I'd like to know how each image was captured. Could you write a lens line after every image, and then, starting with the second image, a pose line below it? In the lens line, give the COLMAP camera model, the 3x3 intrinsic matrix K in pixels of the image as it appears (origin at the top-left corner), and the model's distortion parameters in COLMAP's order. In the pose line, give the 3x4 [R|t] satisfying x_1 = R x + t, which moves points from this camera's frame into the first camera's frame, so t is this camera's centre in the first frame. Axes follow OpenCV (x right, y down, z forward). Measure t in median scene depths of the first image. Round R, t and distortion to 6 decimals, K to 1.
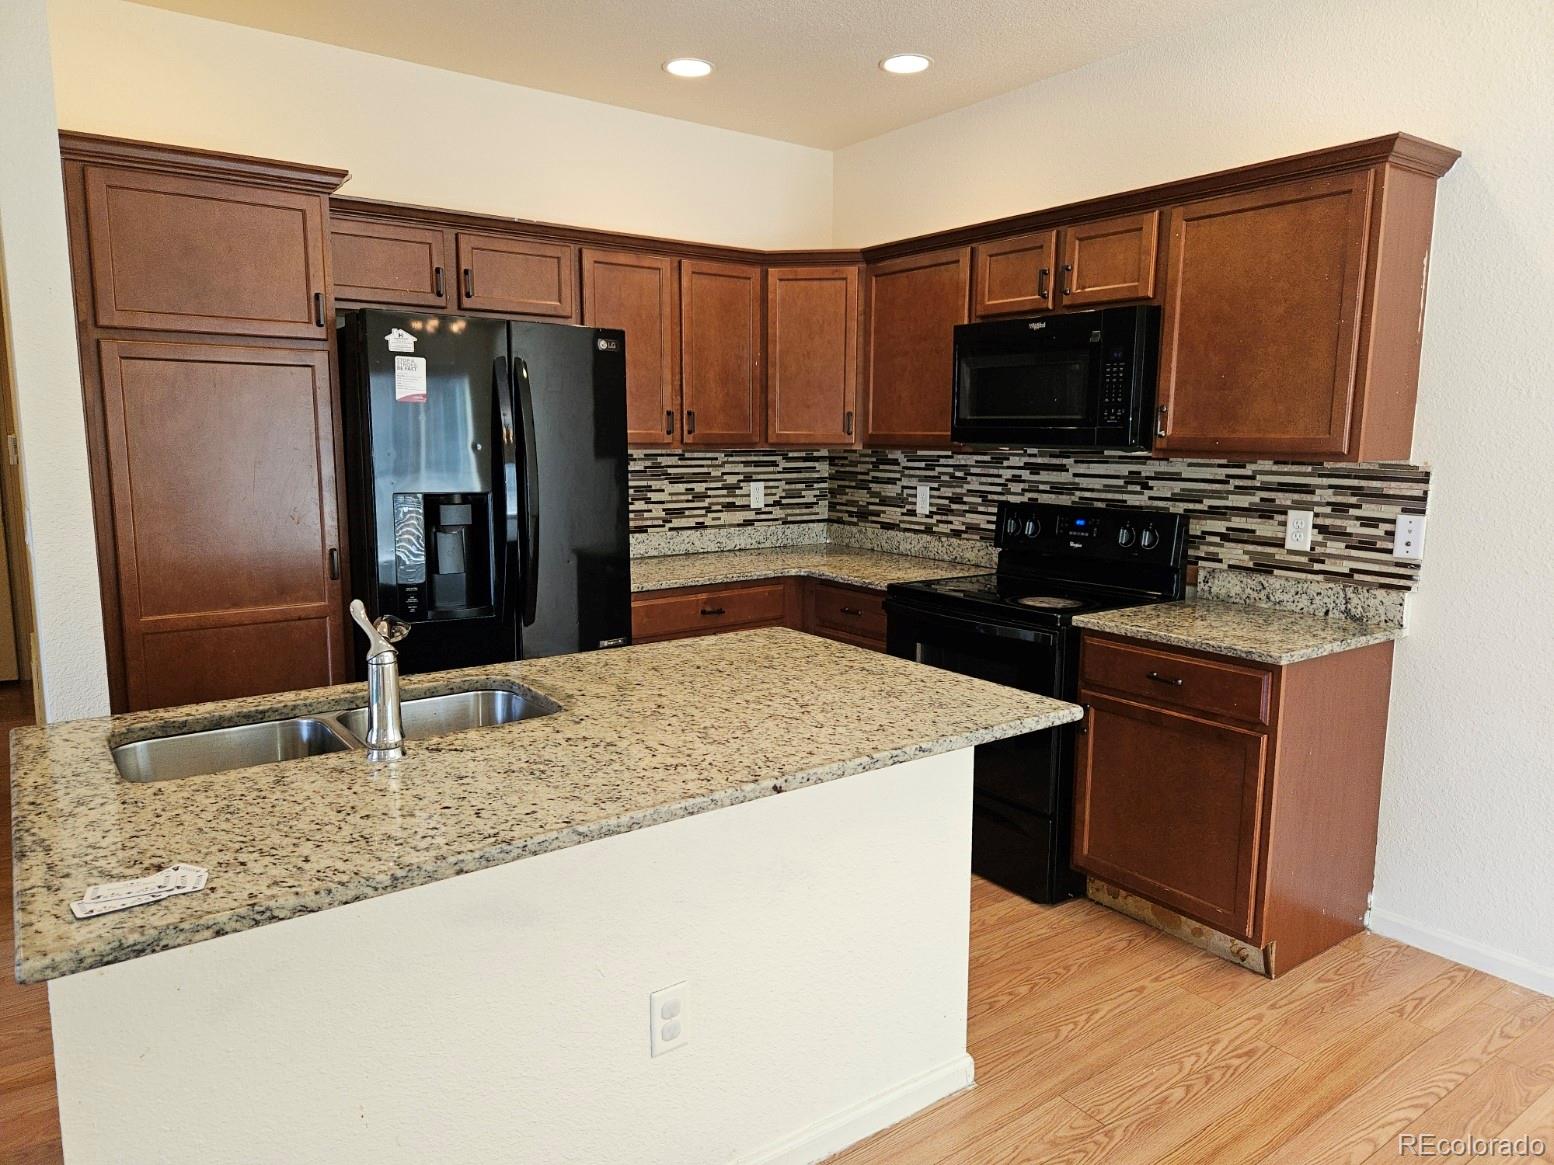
lens RADIAL K [[1043.7, 0, 777.0], [0, 1043.7, 582.5], [0, 0, 1]] dist [0.081307, -0.075129]
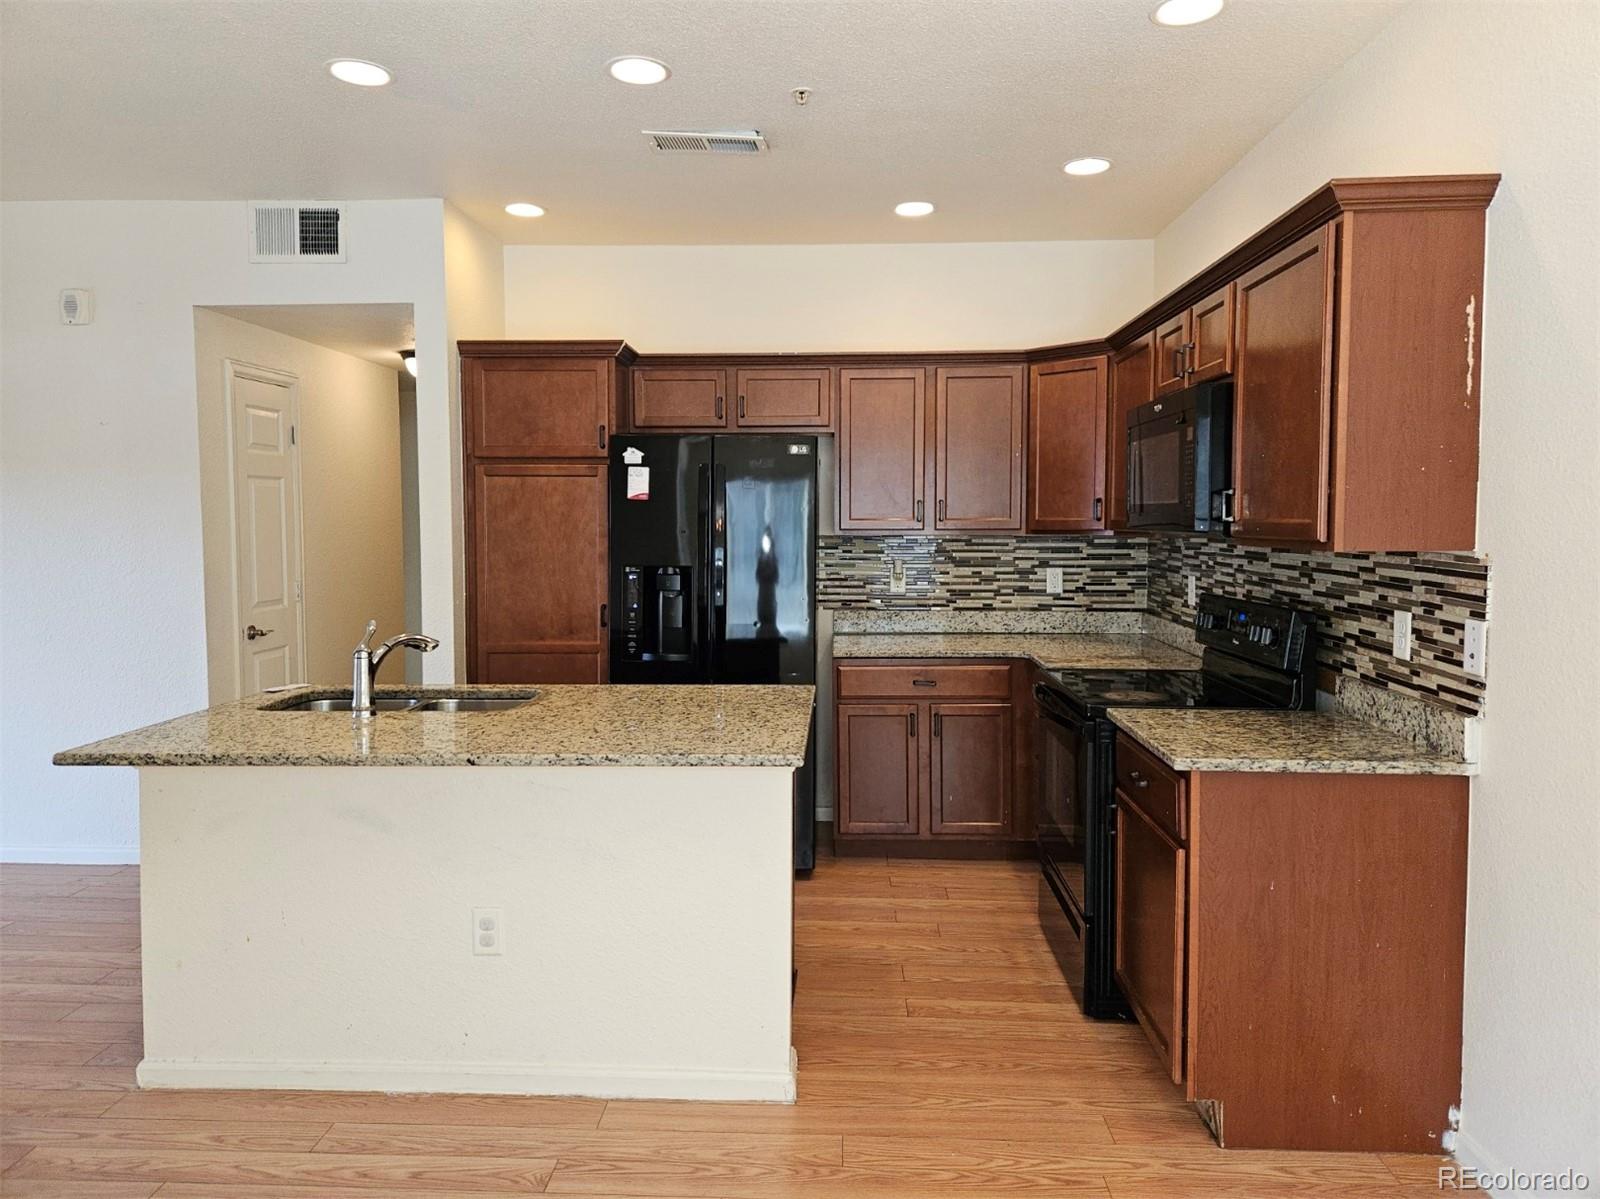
lens RADIAL K [[1077.7, 0, 797.2], [0, 1077.7, 571.5], [0, 0, 1]] dist [0.083228, -0.079676]
pose [[0.782342, 0.024803, -0.622355, 0.584423], [-0.085151, 0.994084, -0.067422, -0.000638], [0.617001, 0.105741, 0.779826, 0.036013]]
